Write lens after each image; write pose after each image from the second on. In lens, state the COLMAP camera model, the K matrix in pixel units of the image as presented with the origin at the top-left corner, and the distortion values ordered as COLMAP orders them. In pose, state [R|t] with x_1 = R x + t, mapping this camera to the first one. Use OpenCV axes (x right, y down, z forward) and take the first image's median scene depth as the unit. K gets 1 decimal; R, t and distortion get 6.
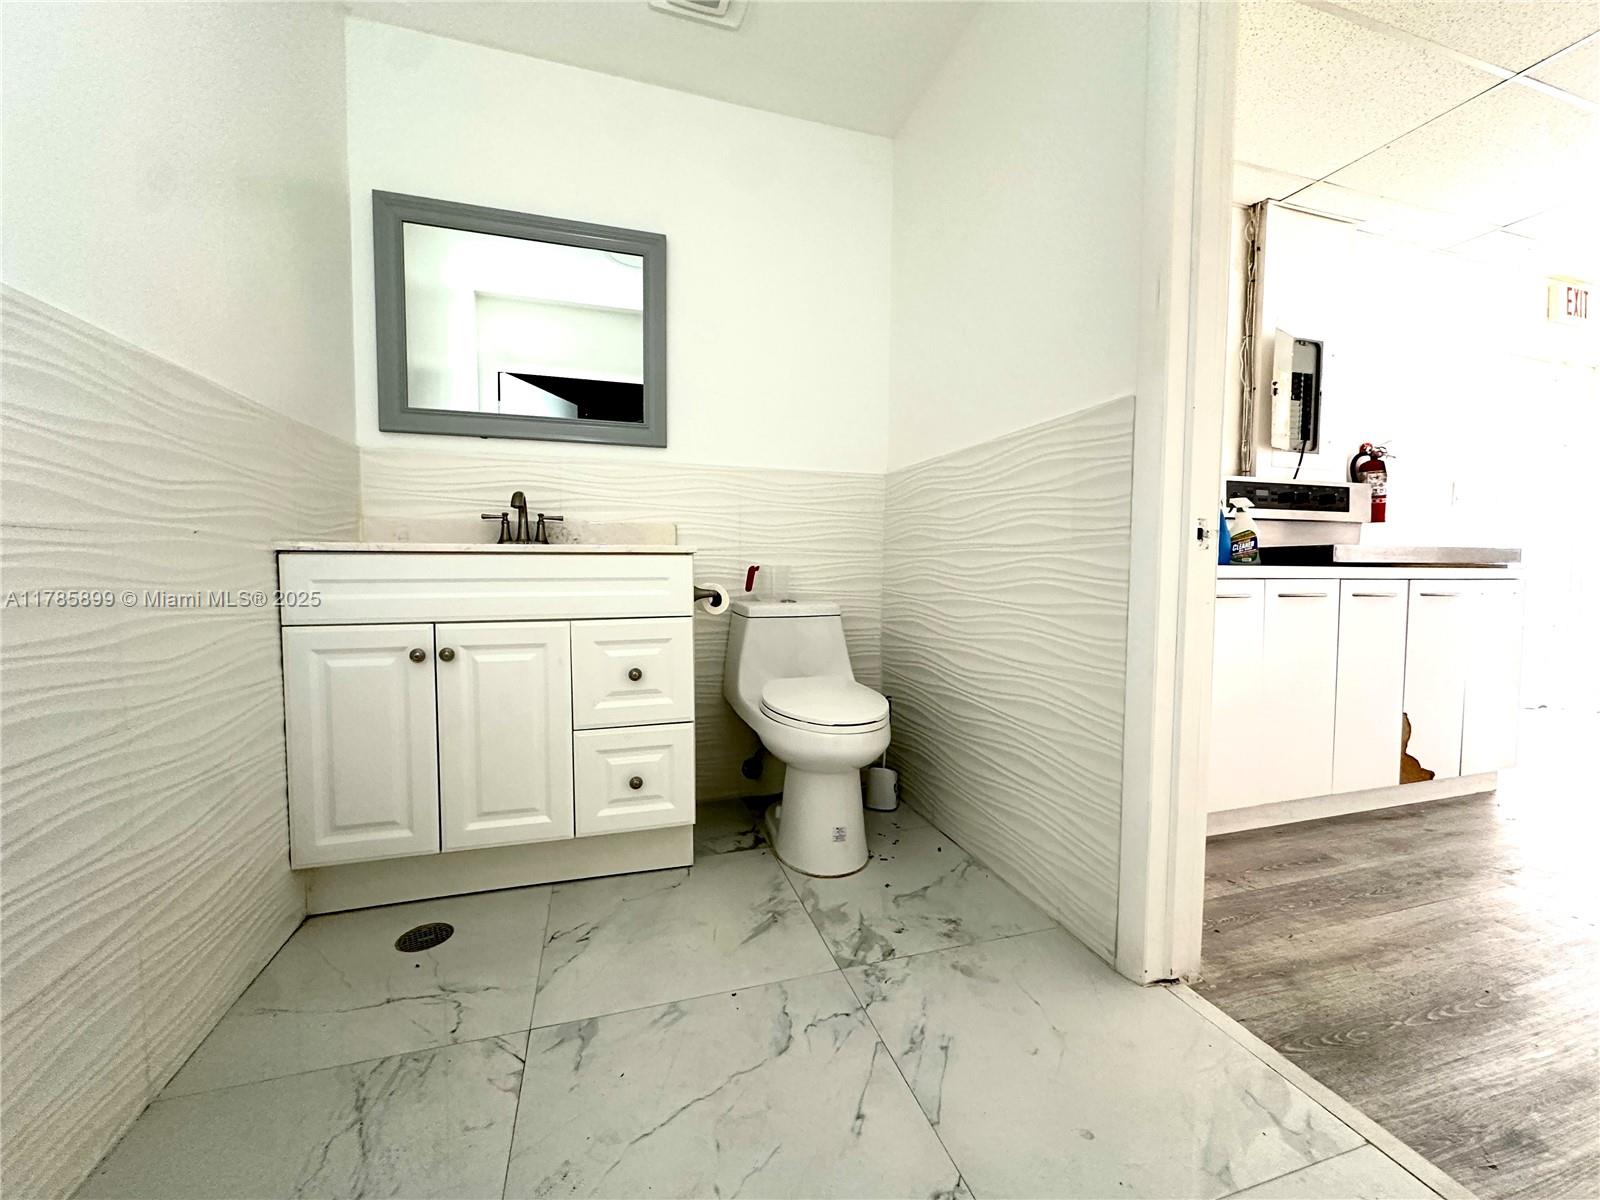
lens RADIAL K [[639.0, 0, 799.3], [0, 639.0, 599.8], [0, 0, 1]] dist [-0.004645, 0.000779]
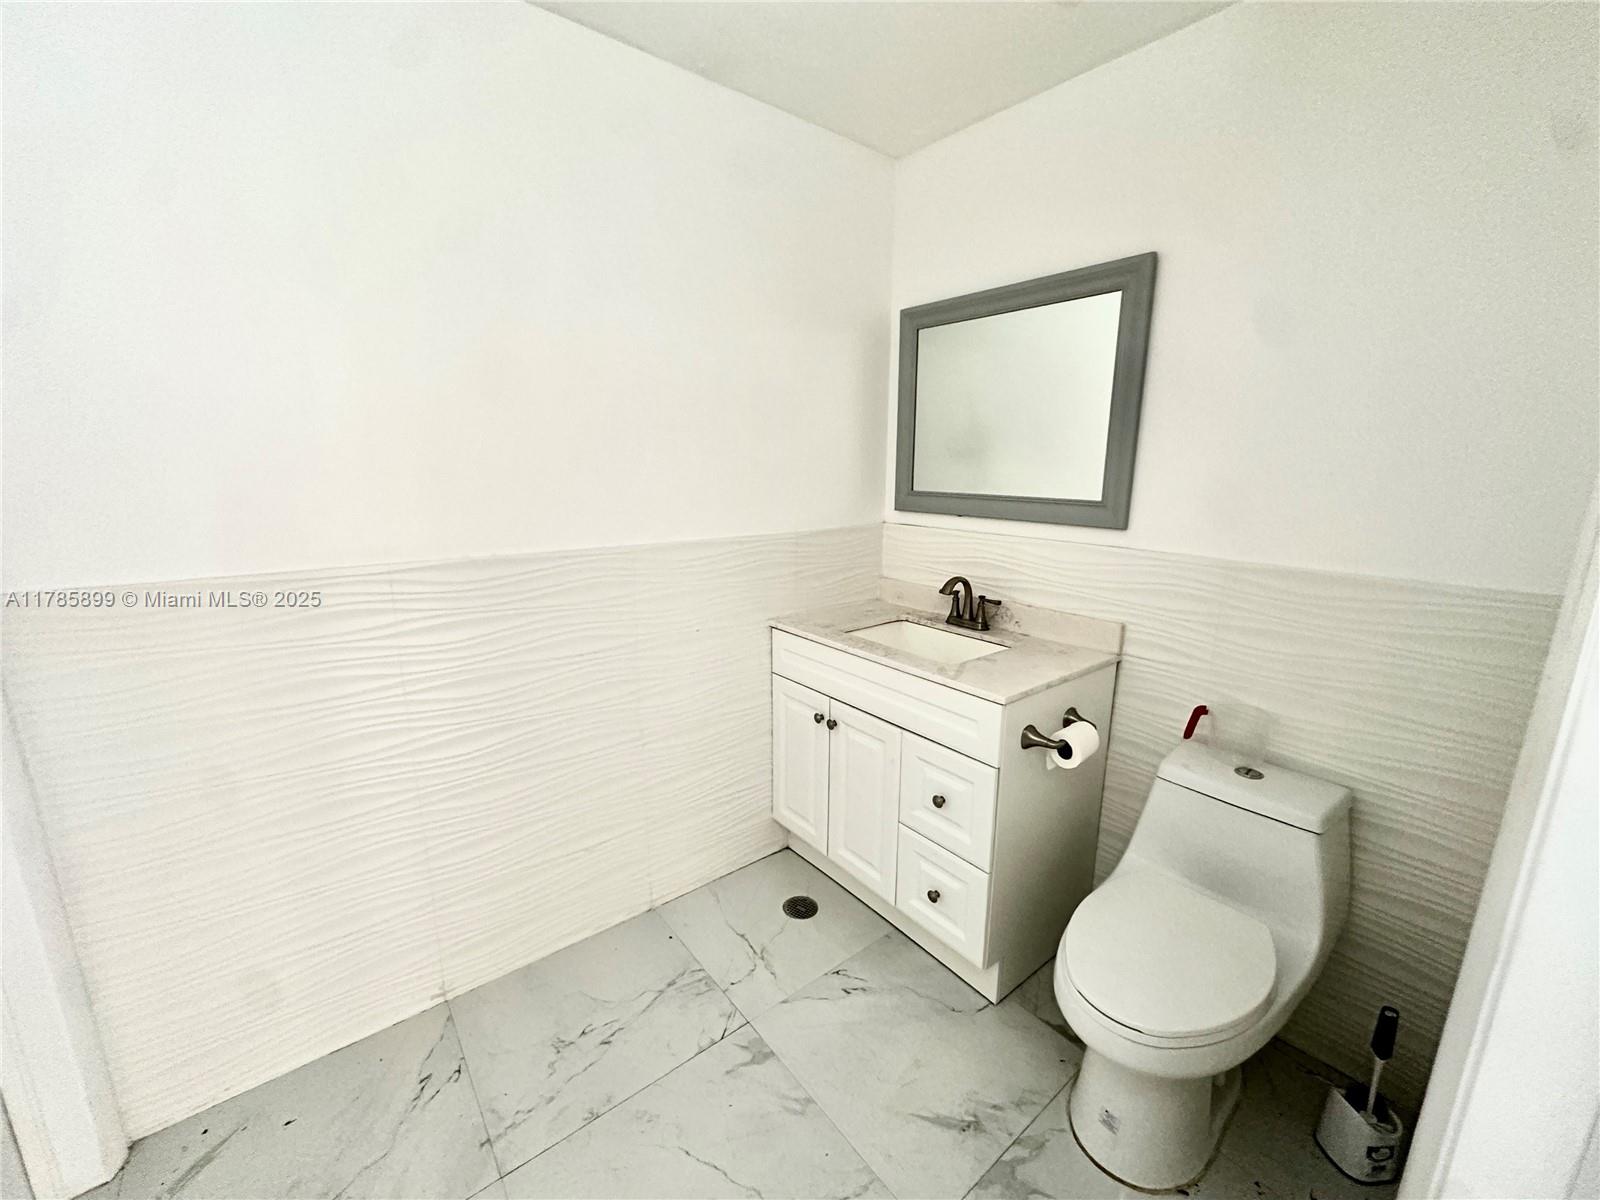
lens RADIAL K [[639.0, 0, 799.0], [0, 639.0, 601.7], [0, 0, 1]] dist [-0.004645, 0.000779]
pose [[0.365687, 0.195075, -0.910065, 0.522929], [-0.053244, 0.980572, 0.188793, -0.373205], [0.929214, -0.020584, 0.368969, 0.427114]]
